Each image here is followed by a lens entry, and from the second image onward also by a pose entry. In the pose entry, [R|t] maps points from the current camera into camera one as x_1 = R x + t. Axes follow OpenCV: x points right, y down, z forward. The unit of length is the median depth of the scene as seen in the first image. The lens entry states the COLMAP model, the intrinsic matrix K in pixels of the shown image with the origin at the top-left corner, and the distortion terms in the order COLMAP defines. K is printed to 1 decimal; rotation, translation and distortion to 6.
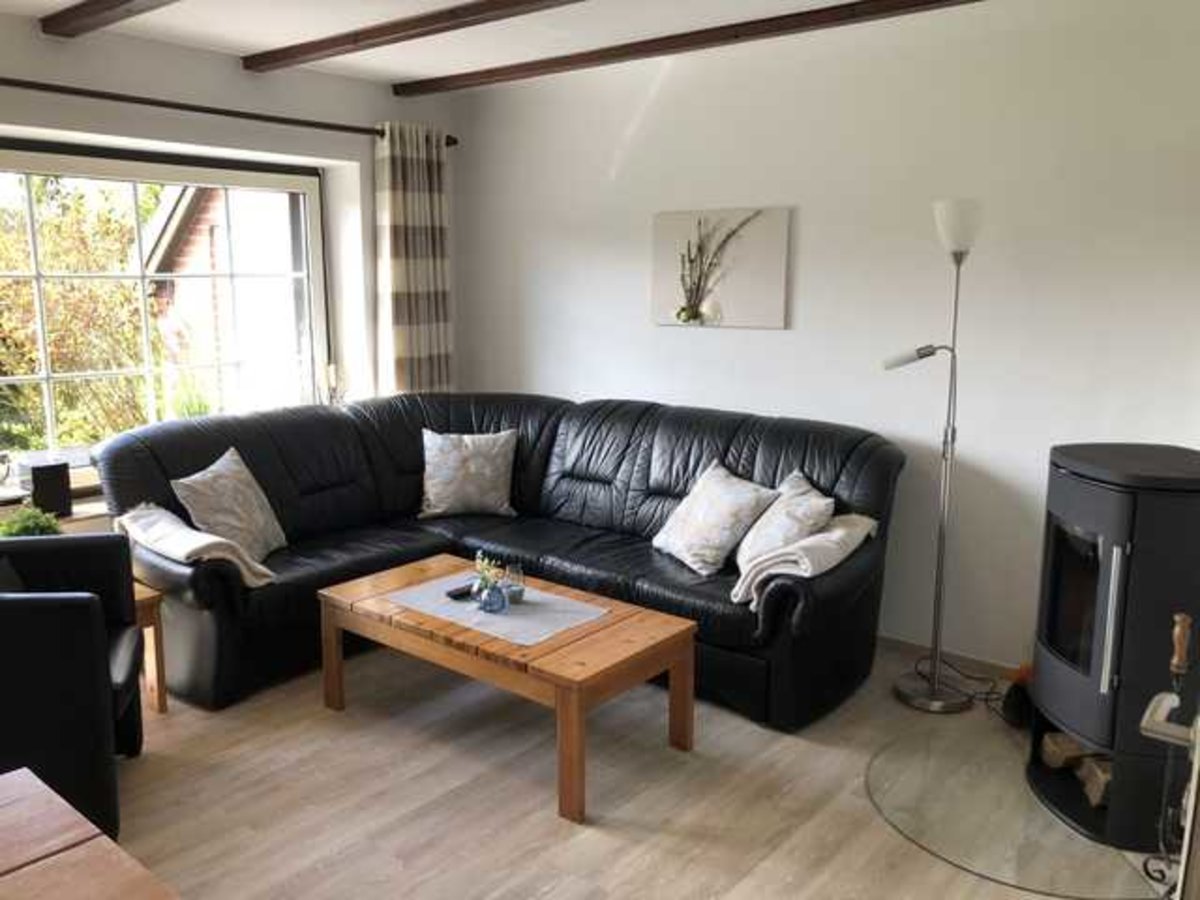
lens RADIAL K [[973.4, 0, 600.0], [0, 973.4, 450.0], [0, 0, 1]] dist [0.008498, 0.000615]
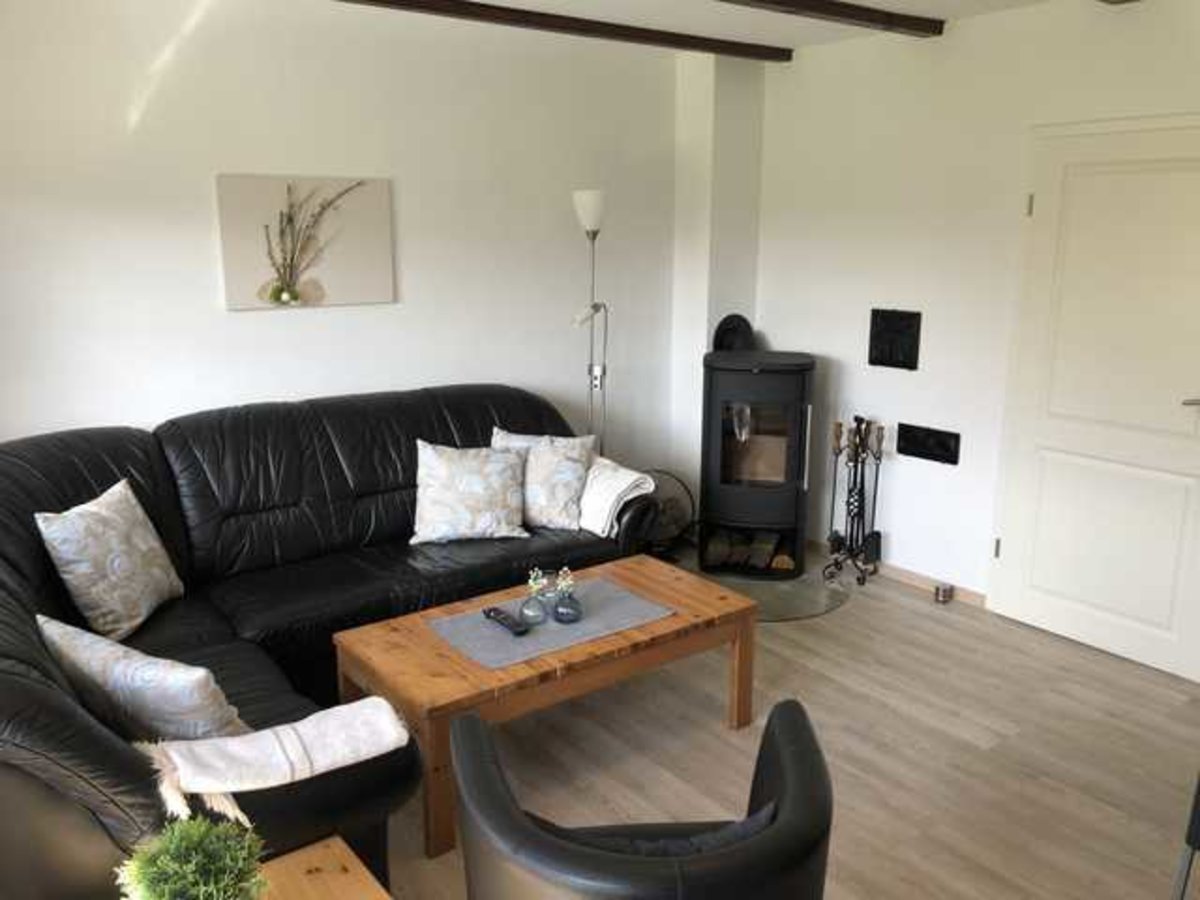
lens RADIAL K [[973.4, 0, 600.0], [0, 973.4, 450.0], [0, 0, 1]] dist [0.008498, 0.000615]
pose [[0.228530, -0.212339, 0.950098, -0.754886], [0.166641, 0.970053, 0.176716, -0.120546], [-0.959169, 0.117941, 0.257071, 0.563178]]
